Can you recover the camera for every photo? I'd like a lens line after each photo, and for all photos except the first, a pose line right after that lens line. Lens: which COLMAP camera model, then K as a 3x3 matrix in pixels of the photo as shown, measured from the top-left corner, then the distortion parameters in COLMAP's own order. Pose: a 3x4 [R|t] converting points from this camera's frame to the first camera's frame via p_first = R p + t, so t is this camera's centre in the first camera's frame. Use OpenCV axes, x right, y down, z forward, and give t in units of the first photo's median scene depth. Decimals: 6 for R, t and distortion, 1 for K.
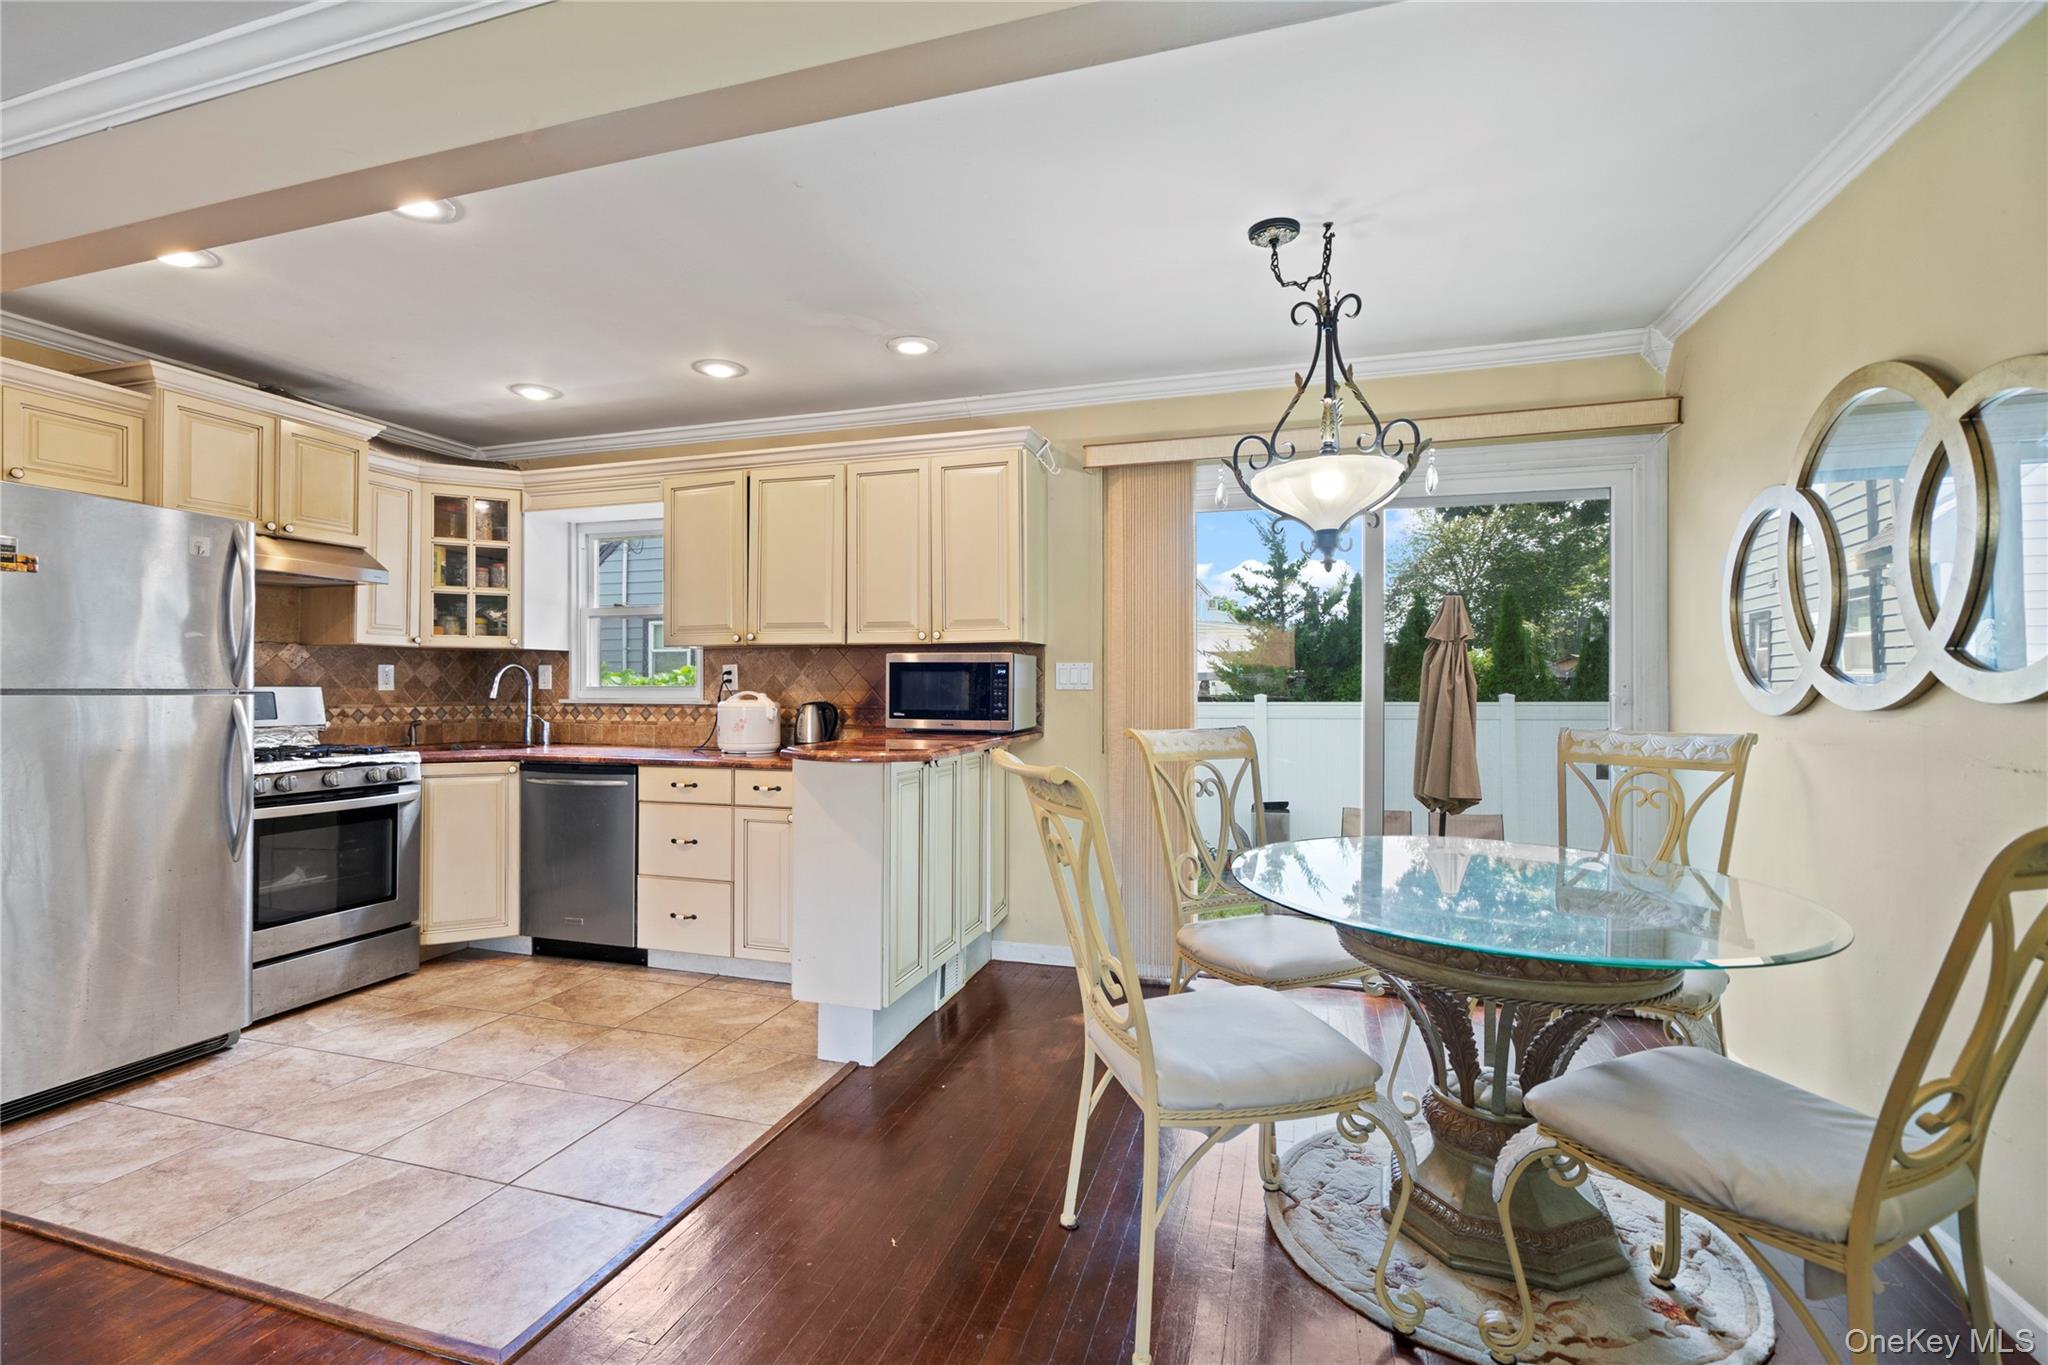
lens RADIAL K [[933.6, 0, 1002.6], [0, 933.6, 680.3], [0, 0, 1]] dist [-0.006786, 0.006638]
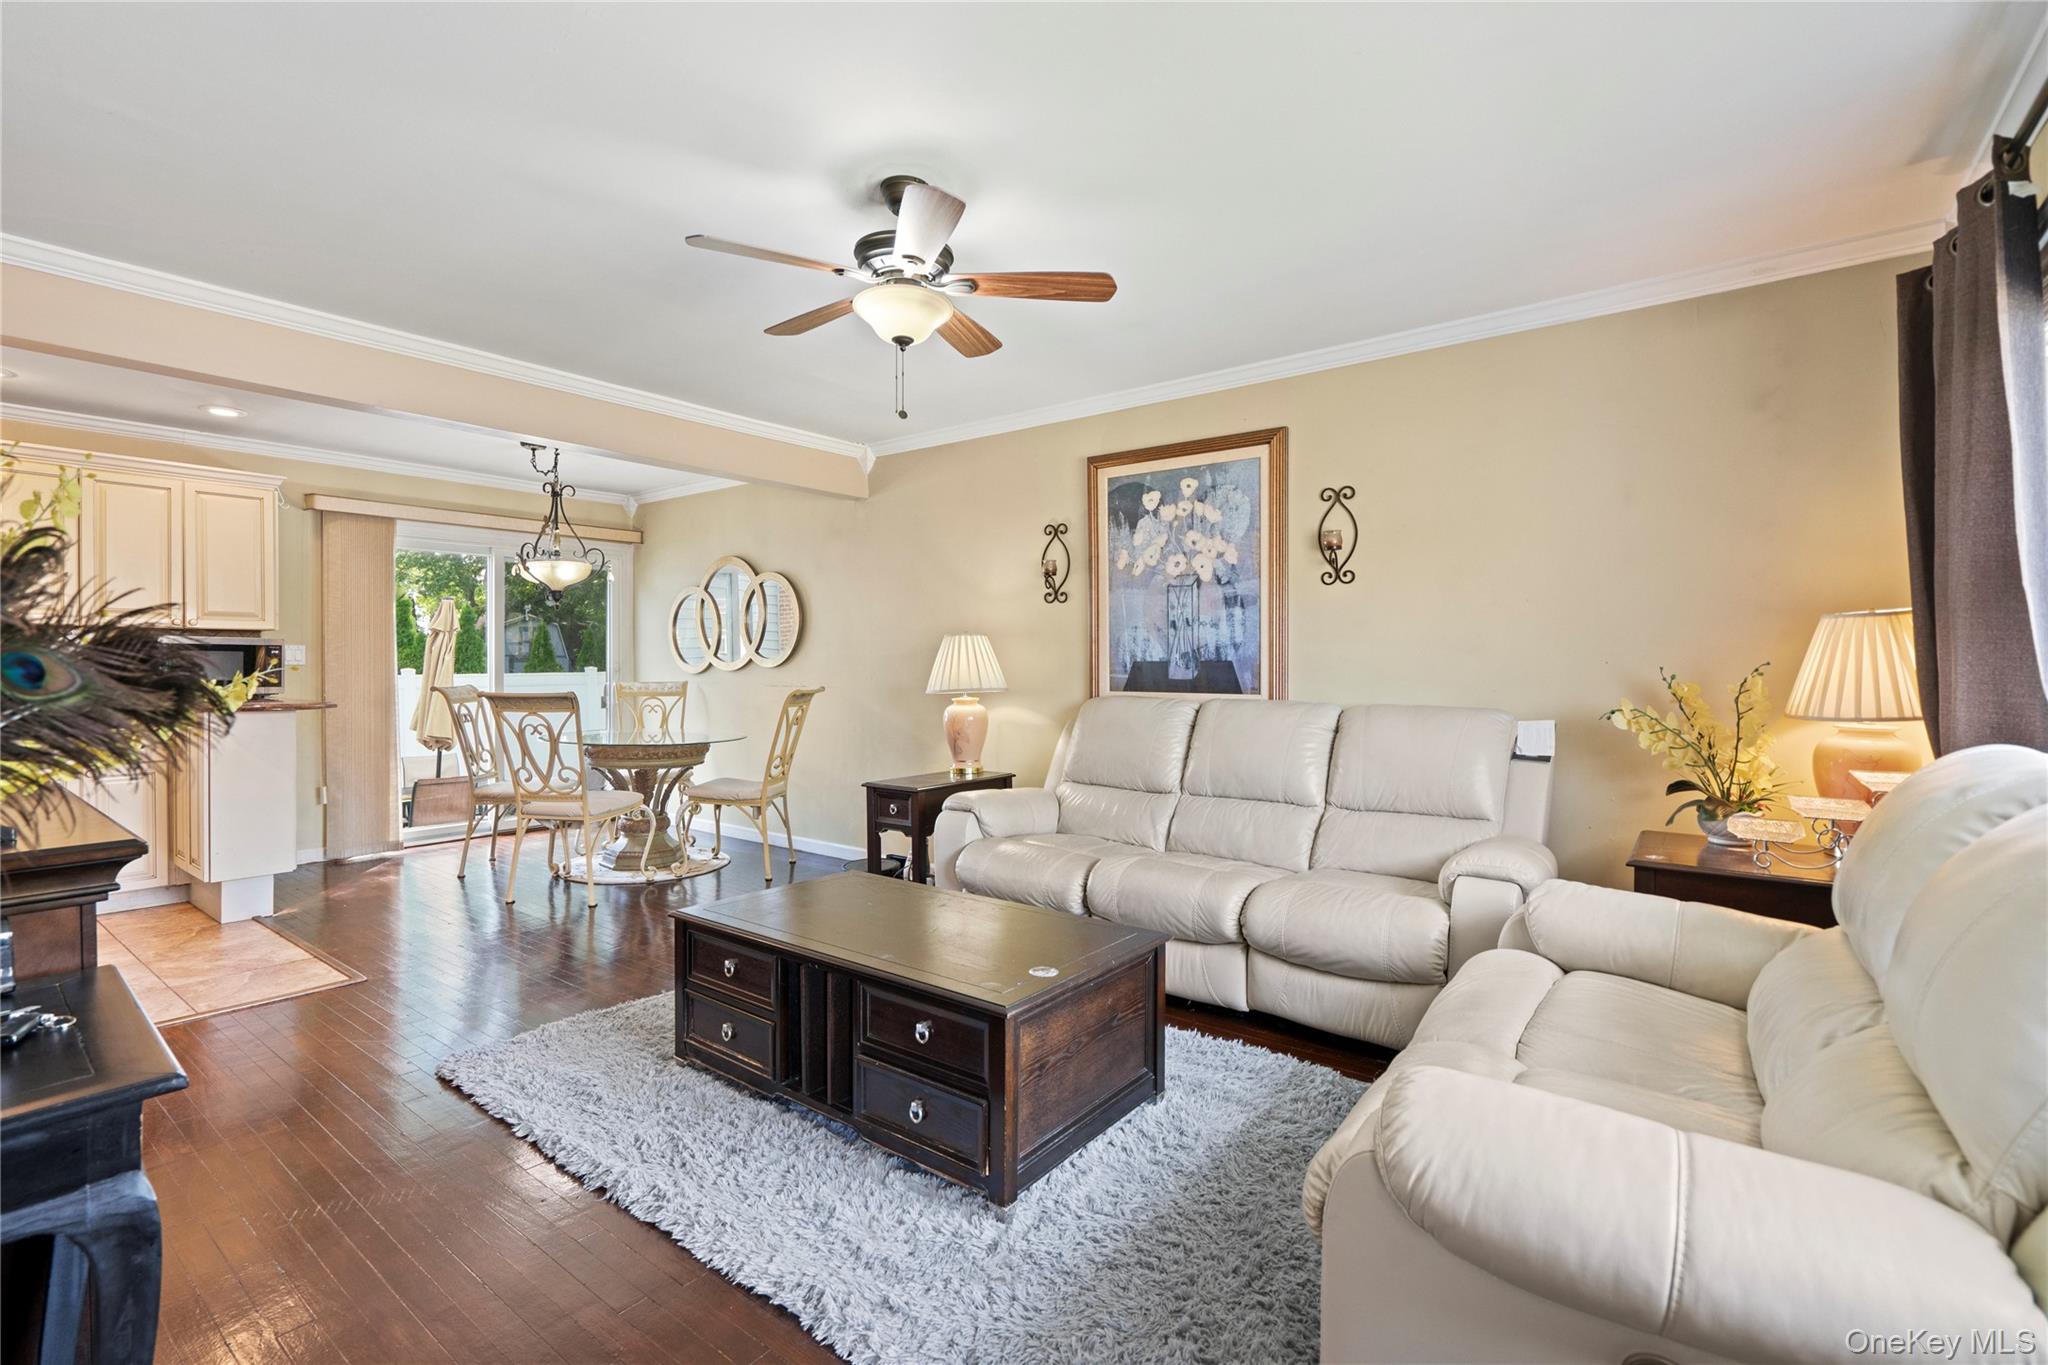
lens RADIAL K [[933.6, 0, 1006.2], [0, 933.6, 669.5], [0, 0, 1]] dist [-0.006786, 0.006638]
pose [[0.340656, -0.007652, 0.940157, -0.882113], [-0.007261, 0.999916, 0.010769, -0.005364], [-0.940160, -0.010495, 0.340571, -0.476114]]
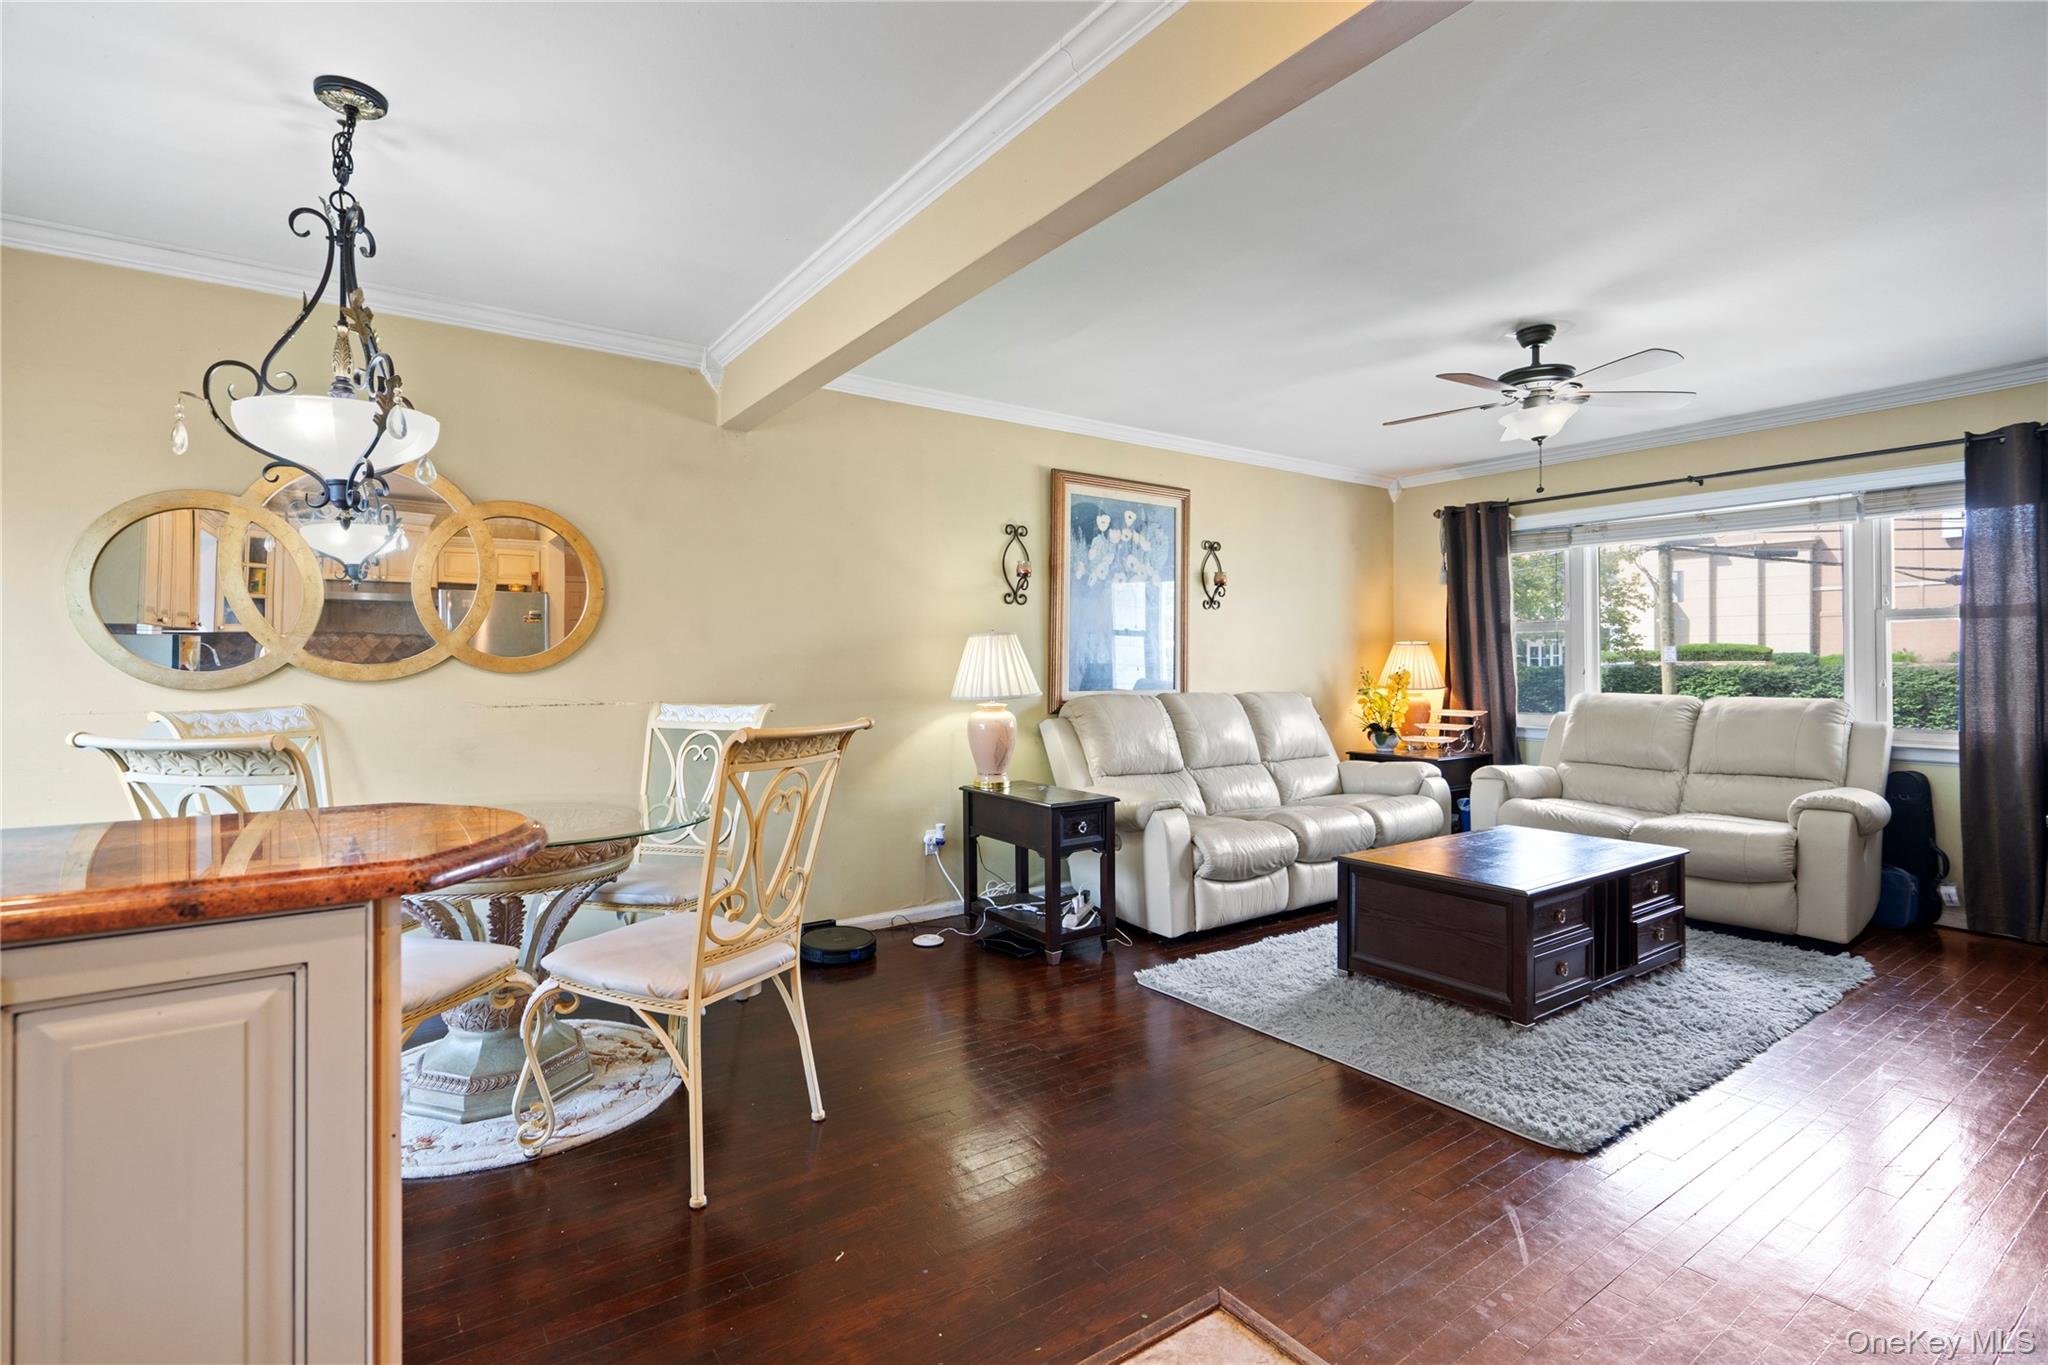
lens RADIAL K [[933.6, 0, 1017.8], [0, 933.6, 659.9], [0, 0, 1]] dist [-0.006786, 0.006638]
pose [[-0.799913, 0.005204, 0.600094, -0.435082], [-0.002718, 0.999921, -0.012294, 0.006962], [-0.600110, -0.011466, -0.799835, 0.853488]]
